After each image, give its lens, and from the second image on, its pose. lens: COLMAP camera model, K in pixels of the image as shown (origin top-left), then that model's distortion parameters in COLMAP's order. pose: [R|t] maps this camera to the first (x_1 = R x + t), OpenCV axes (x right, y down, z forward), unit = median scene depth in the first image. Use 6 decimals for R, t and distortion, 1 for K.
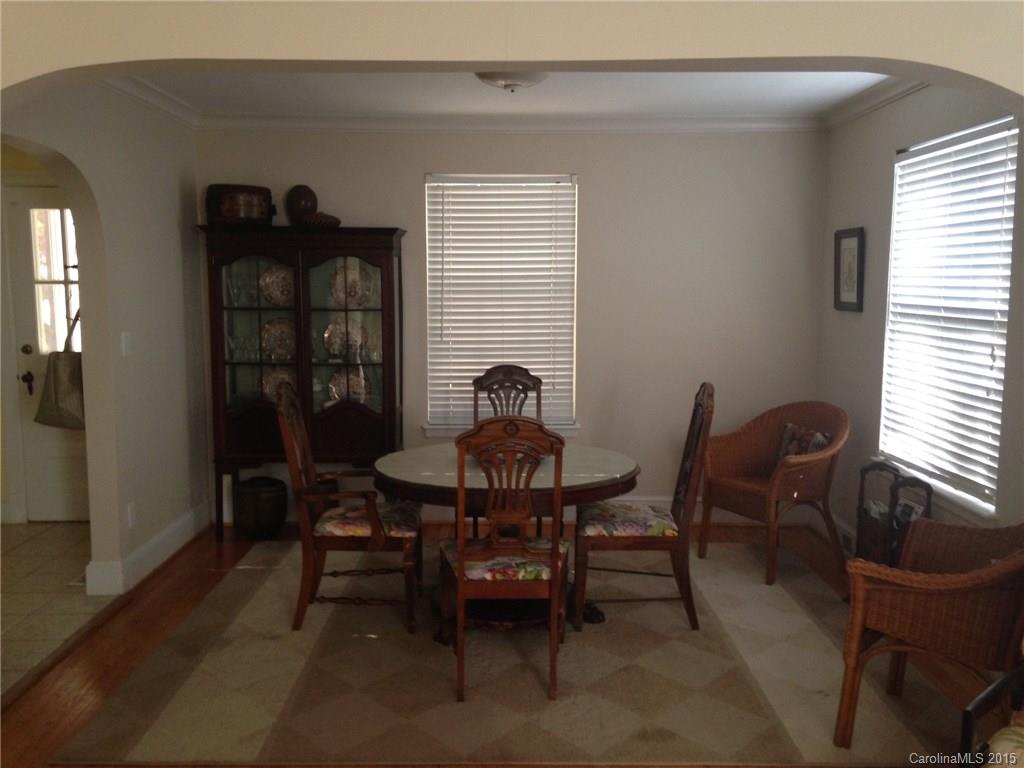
lens RADIAL K [[924.0, 0, 506.4], [0, 924.0, 382.8], [0, 0, 1]] dist [0.061090, -0.008495]
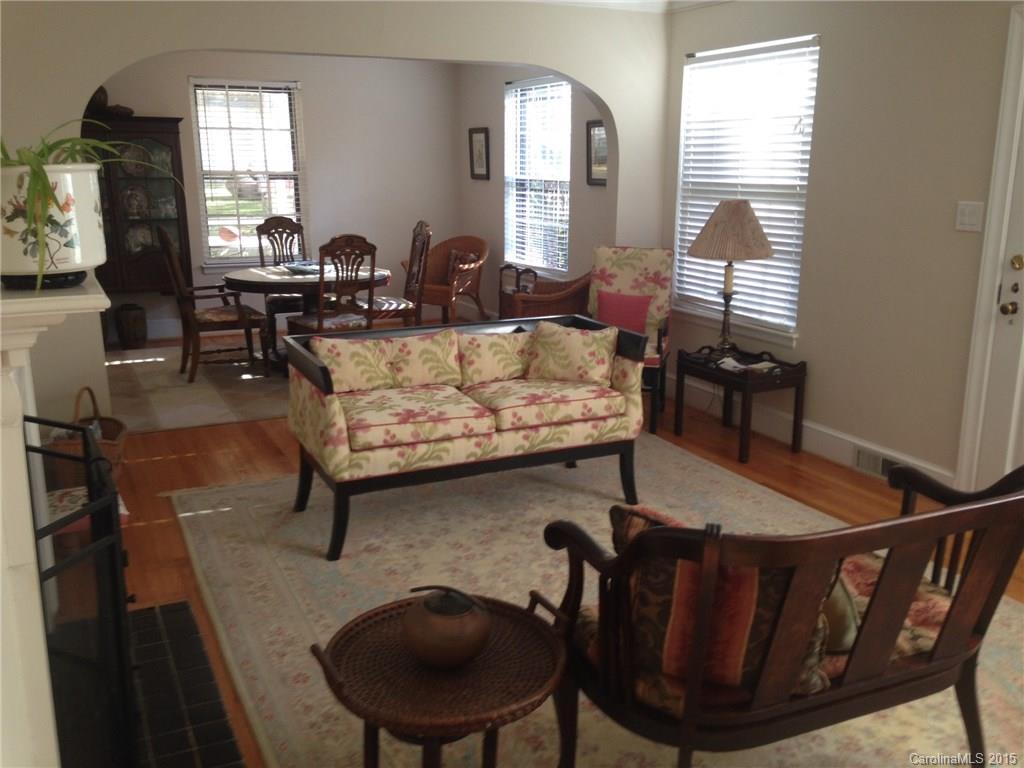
lens RADIAL K [[924.0, 0, 511.4], [0, 924.0, 386.3], [0, 0, 1]] dist [0.061090, -0.008495]
pose [[0.898492, -0.101702, 0.427047, -0.332853], [0.042681, 0.988423, 0.145596, 0.049500], [-0.436911, -0.112590, 0.892431, -0.543485]]
